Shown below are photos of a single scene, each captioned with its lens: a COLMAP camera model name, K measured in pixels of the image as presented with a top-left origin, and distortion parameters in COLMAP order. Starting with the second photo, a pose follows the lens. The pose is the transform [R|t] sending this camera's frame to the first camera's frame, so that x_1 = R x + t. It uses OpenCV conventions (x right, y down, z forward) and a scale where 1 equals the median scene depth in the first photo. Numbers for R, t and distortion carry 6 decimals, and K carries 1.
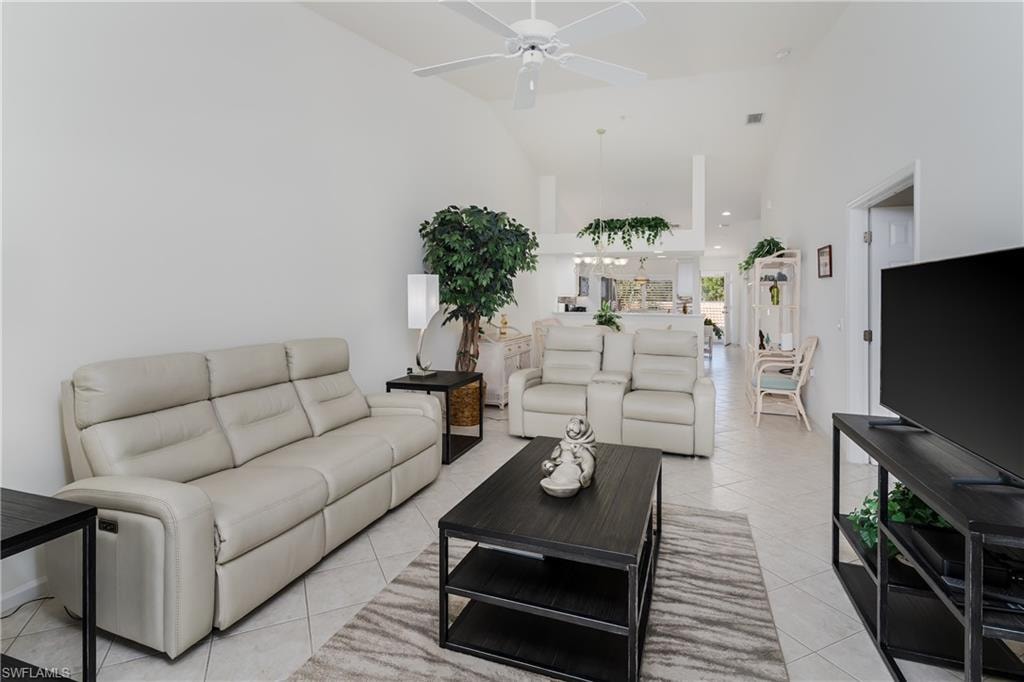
lens RADIAL K [[508.4, 0, 509.7], [0, 508.4, 284.6], [0, 0, 1]] dist [0.002073, 0.000235]
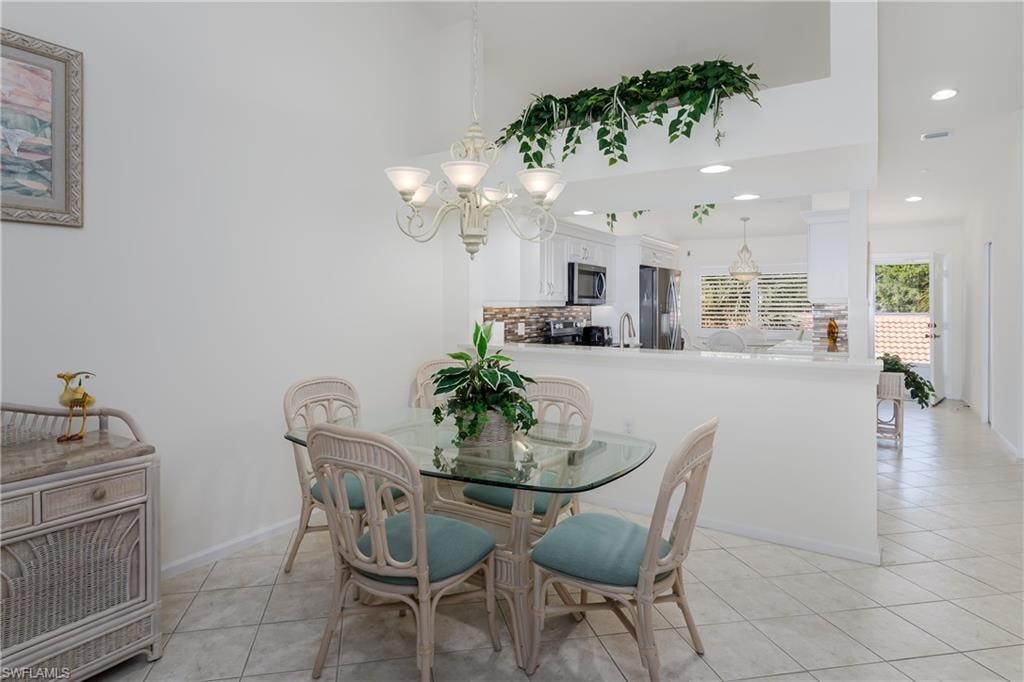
lens RADIAL K [[573.0, 0, 475.1], [0, 573.0, 303.5], [0, 0, 1]] dist [0.002345, -0.001178]
pose [[0.967538, -0.009443, -0.252551, 0.227345], [0.014310, 0.999745, 0.017442, 0.012923], [0.252322, -0.020490, 0.967426, 0.582840]]
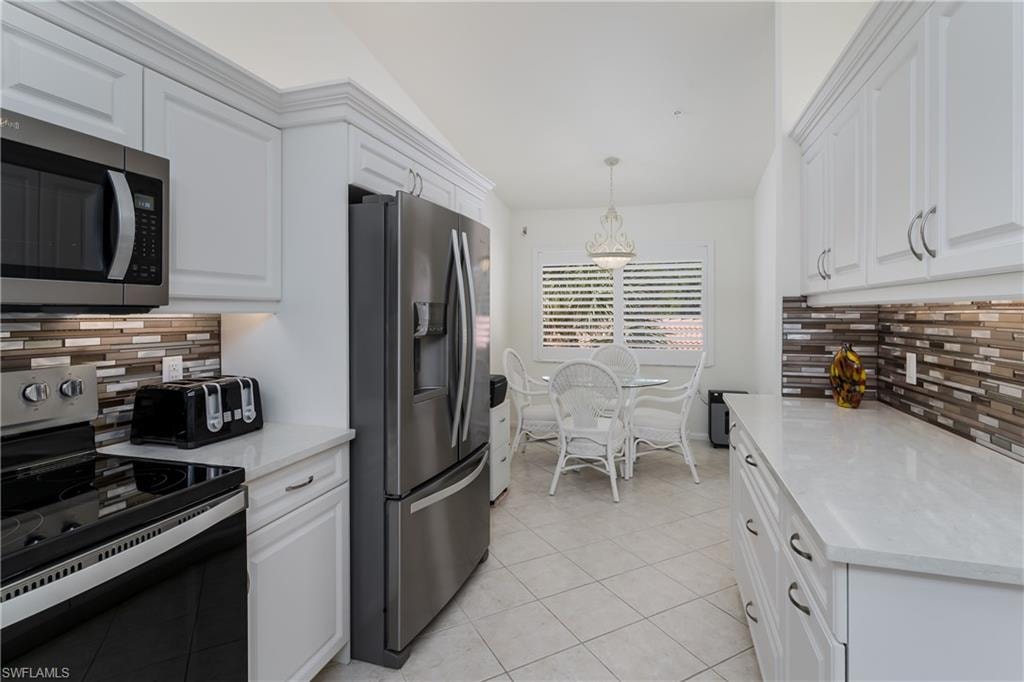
lens RADIAL K [[508.4, 0, 522.9], [0, 508.4, 312.5], [0, 0, 1]] dist [0.002073, 0.000235]
pose [[0.997796, -0.010526, 0.065516, 0.305089], [0.008924, 0.999655, 0.024688, 0.027314], [-0.065753, -0.024048, 0.997546, 1.139320]]
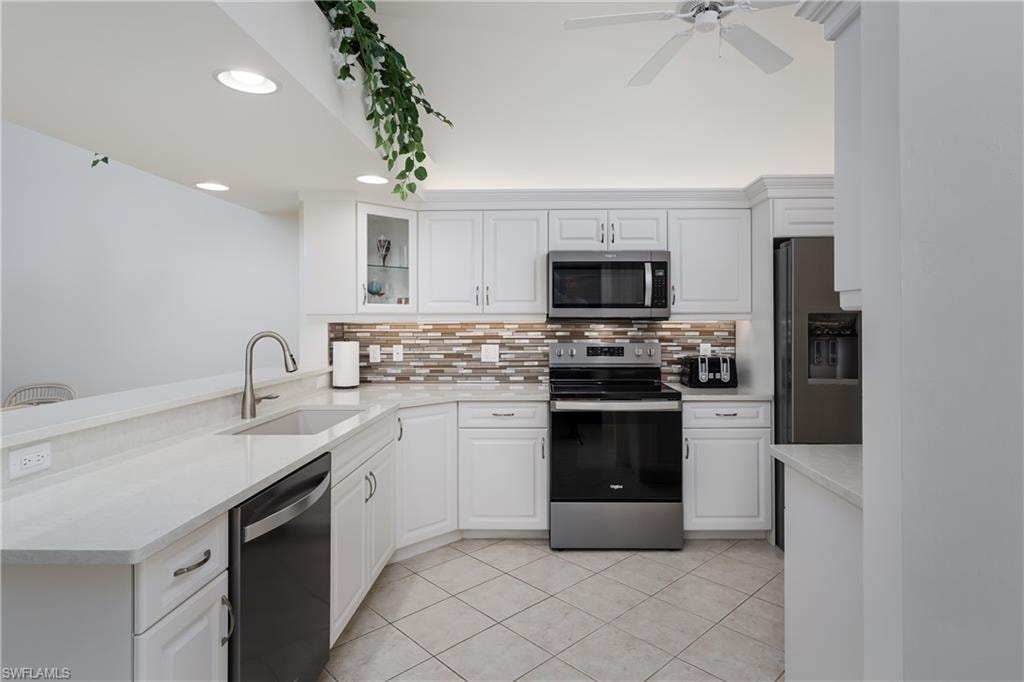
lens RADIAL K [[508.4, 0, 533.5], [0, 508.4, 319.8], [0, 0, 1]] dist [0.002073, 0.000235]
pose [[0.337078, -0.013588, -0.941379, 0.501769], [0.027397, 0.999614, -0.004618, 0.028936], [0.941078, -0.024235, 0.337320, 1.098170]]
